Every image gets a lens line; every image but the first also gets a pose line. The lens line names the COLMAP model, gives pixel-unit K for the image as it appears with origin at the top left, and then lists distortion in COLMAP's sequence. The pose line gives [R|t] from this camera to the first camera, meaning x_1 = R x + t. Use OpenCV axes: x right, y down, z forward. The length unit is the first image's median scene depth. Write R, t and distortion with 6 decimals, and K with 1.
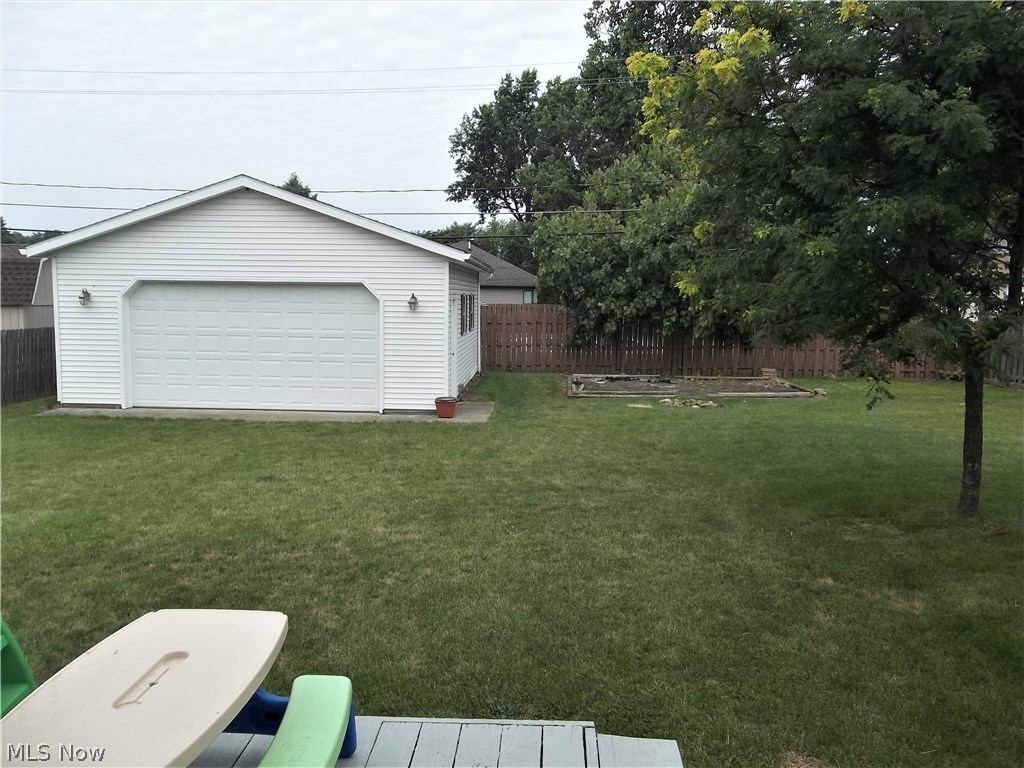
lens RADIAL K [[820.7, 0, 517.2], [0, 820.7, 378.5], [0, 0, 1]] dist [-0.001259, -0.007528]
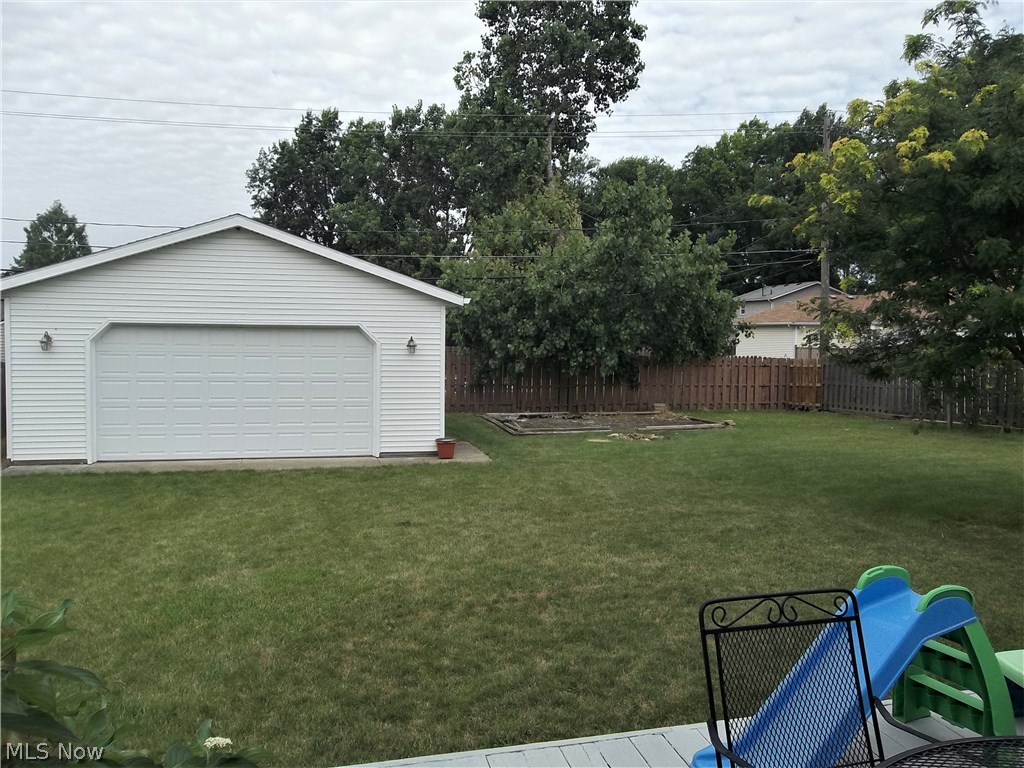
lens RADIAL K [[820.7, 0, 517.2], [0, 820.7, 378.5], [0, 0, 1]] dist [-0.001259, -0.007528]
pose [[0.961516, -0.015444, 0.274315, -0.180463], [0.028534, 0.998633, -0.043792, -0.002864], [-0.273263, 0.049934, 0.960642, -0.001375]]
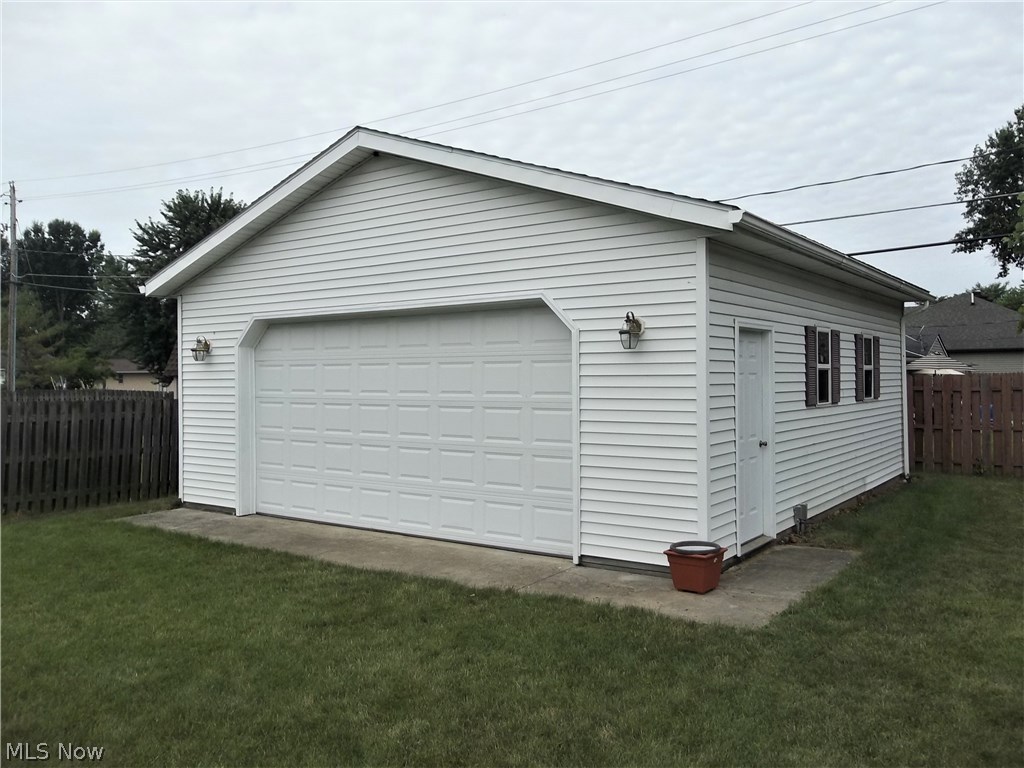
lens RADIAL K [[820.7, 0, 517.2], [0, 820.7, 378.5], [0, 0, 1]] dist [-0.001259, -0.007528]
pose [[0.826571, -0.019207, -0.562504, 0.051231], [-0.036088, 0.995552, -0.087023, -0.015714], [0.561674, 0.092231, 0.822202, 0.379542]]
